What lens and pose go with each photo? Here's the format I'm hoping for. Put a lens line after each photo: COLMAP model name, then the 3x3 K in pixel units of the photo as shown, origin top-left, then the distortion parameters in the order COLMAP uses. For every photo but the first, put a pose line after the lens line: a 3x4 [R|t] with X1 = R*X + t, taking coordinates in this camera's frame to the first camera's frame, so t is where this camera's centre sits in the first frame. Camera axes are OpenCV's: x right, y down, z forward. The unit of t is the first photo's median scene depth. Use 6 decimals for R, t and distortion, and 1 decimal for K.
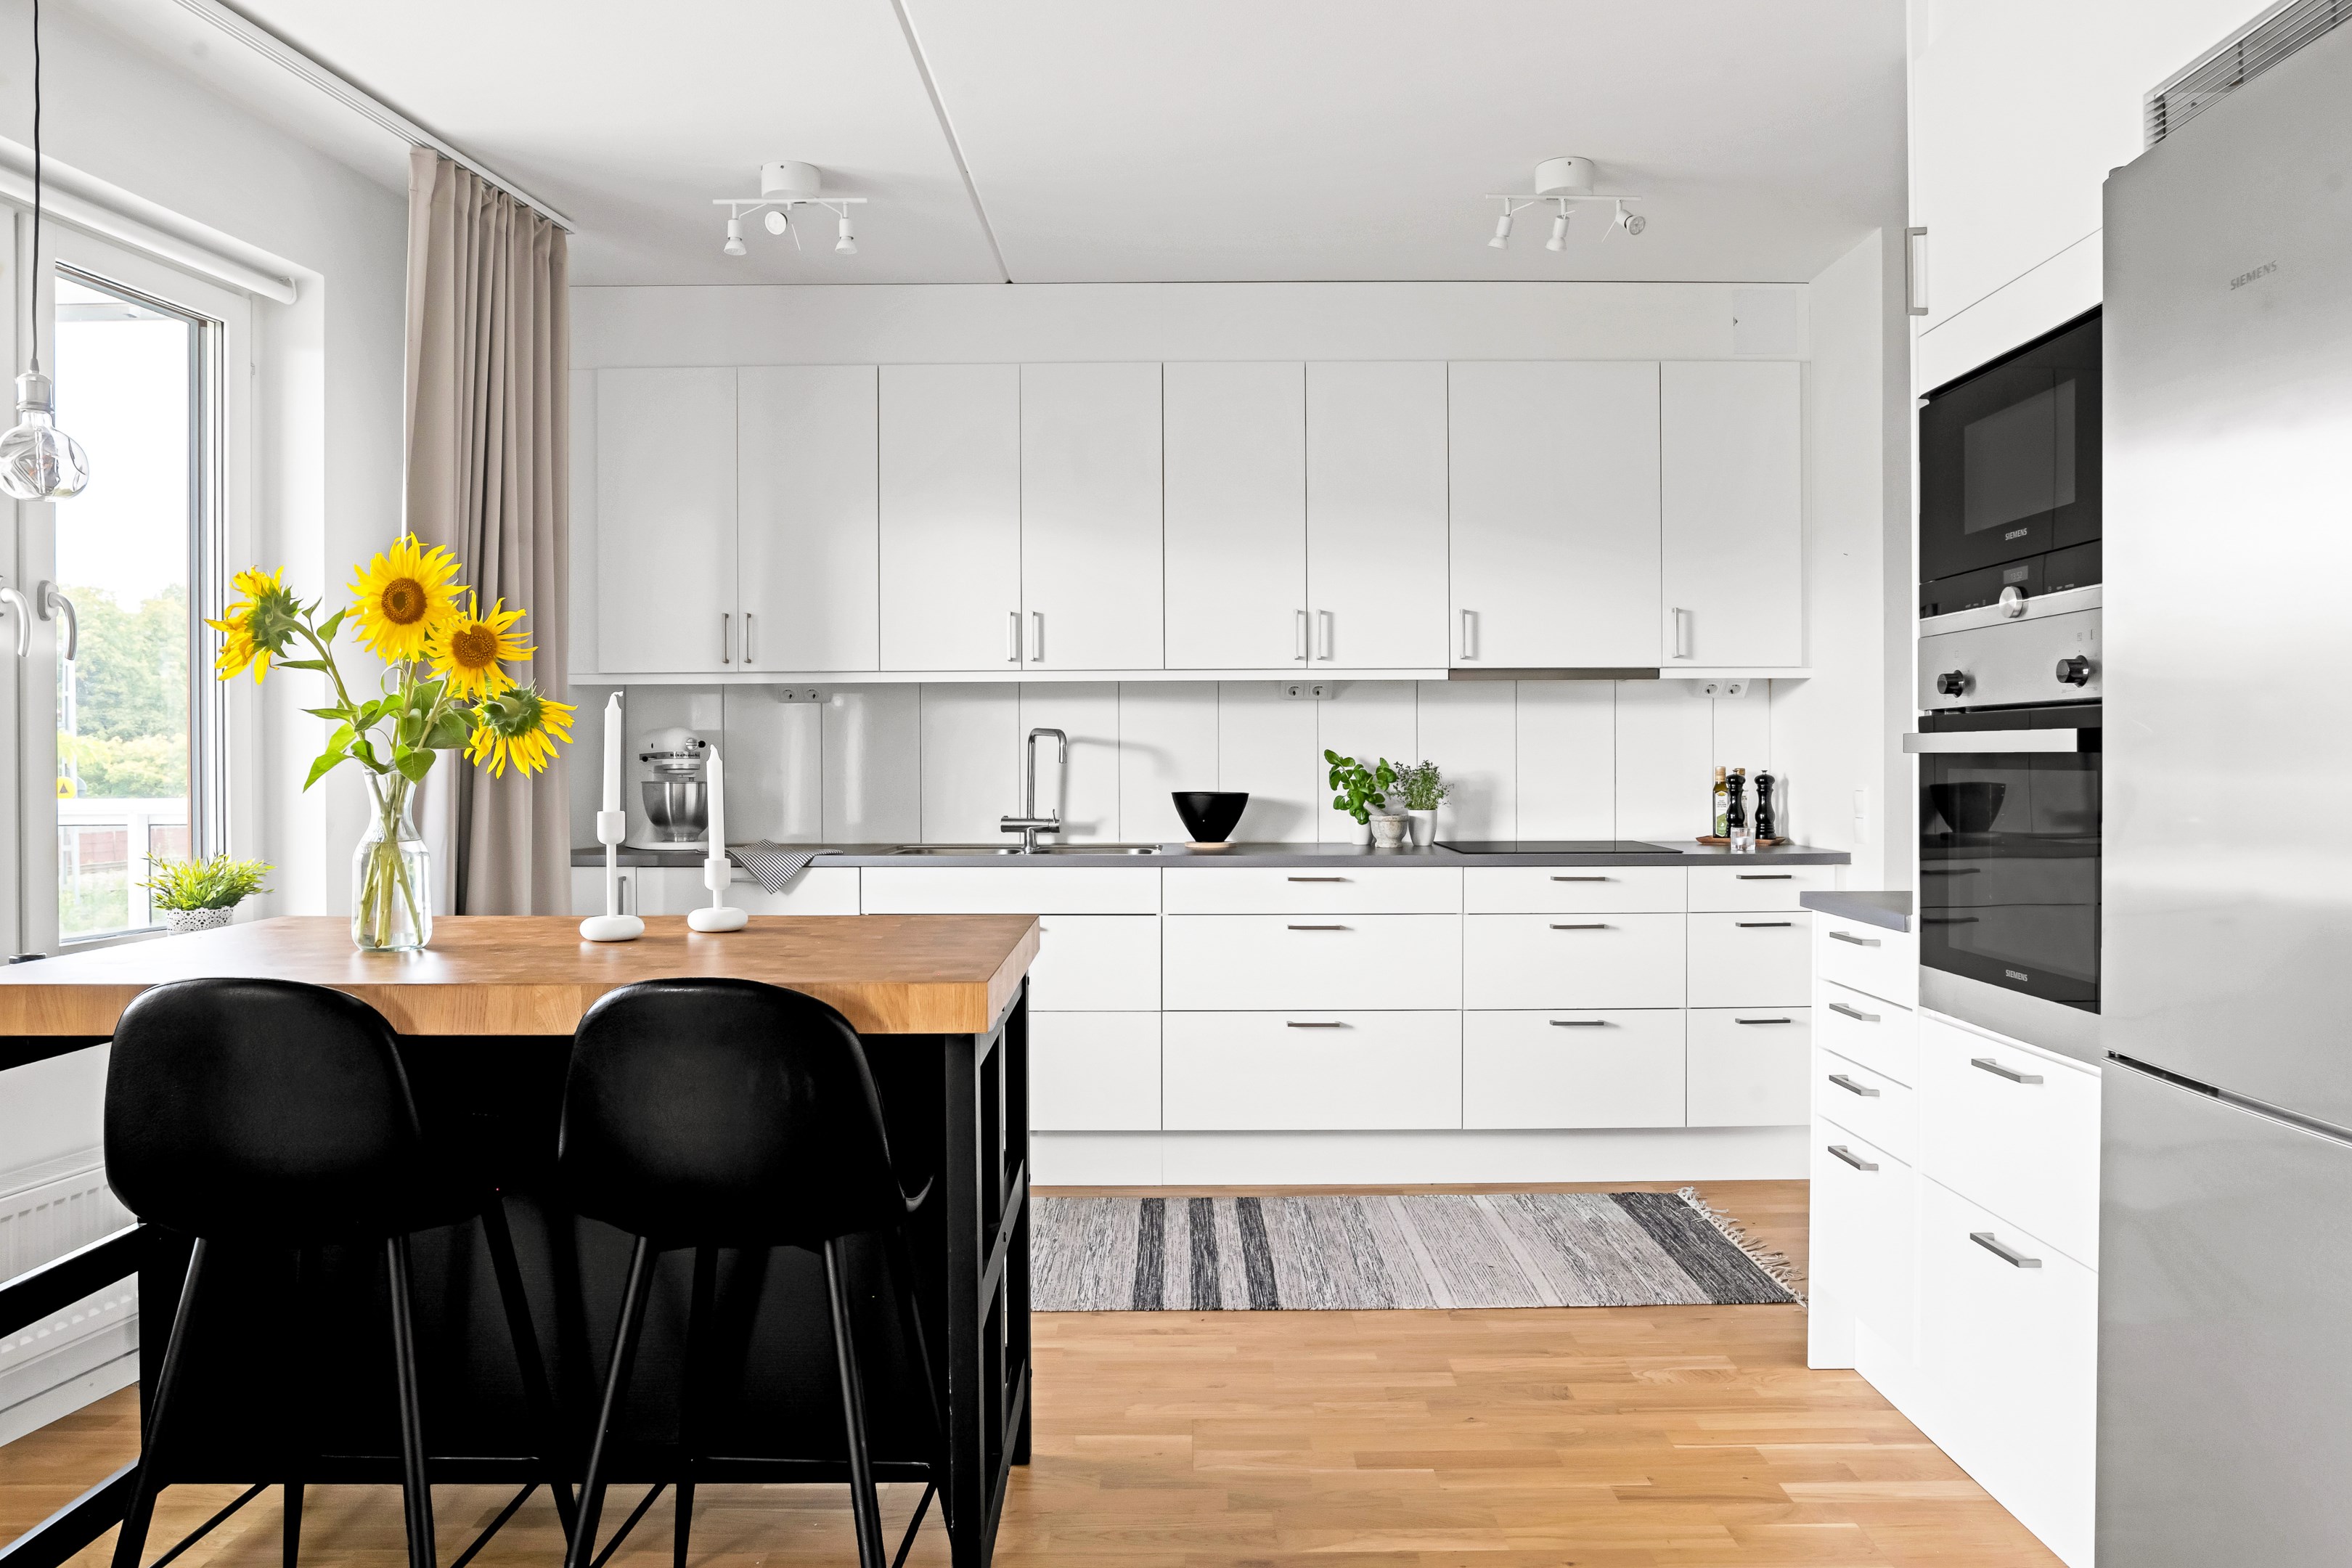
lens RADIAL K [[1570.6, 0, 1194.2], [0, 1570.6, 782.6], [0, 0, 1]] dist [-0.046150, 0.037891]
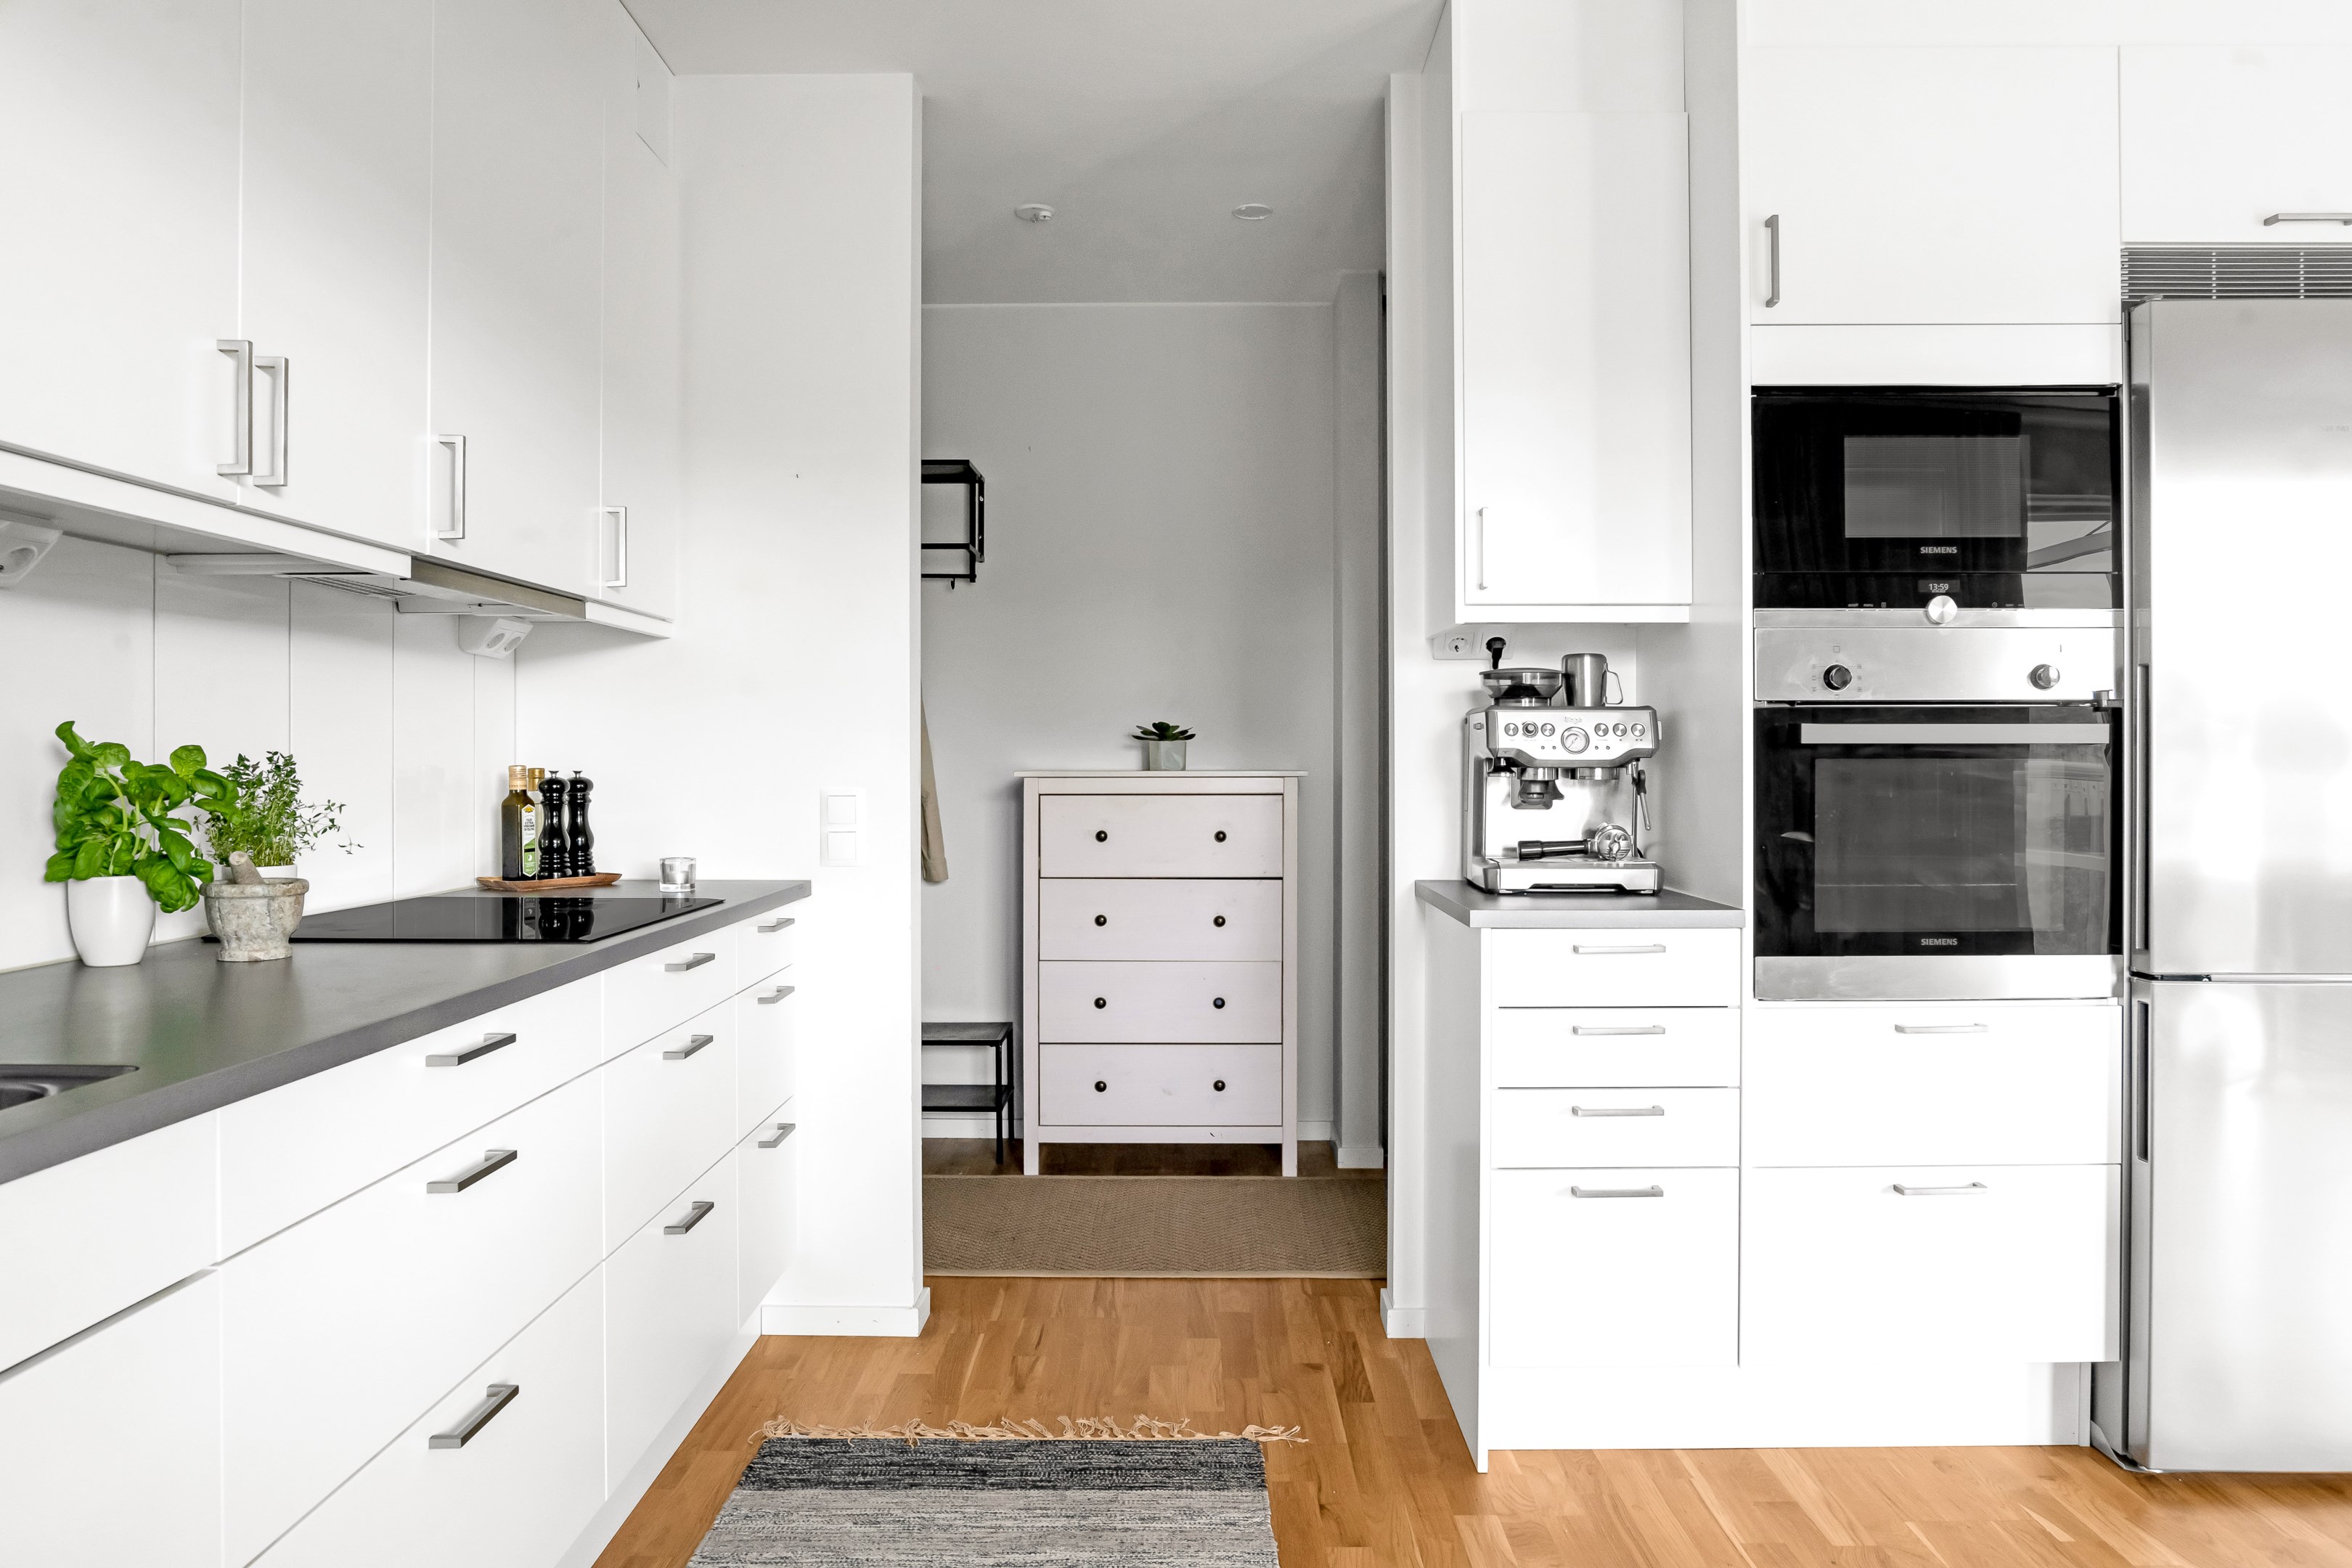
lens RADIAL K [[1549.7, 0, 1206.7], [0, 1549.7, 760.4], [0, 0, 1]] dist [-0.019129, 0.000085]
pose [[0.001365, 0.003023, 0.999994, -0.359151], [0.015732, 0.999872, -0.003044, -0.007581], [-0.999875, 0.015736, 0.001318, 0.930196]]
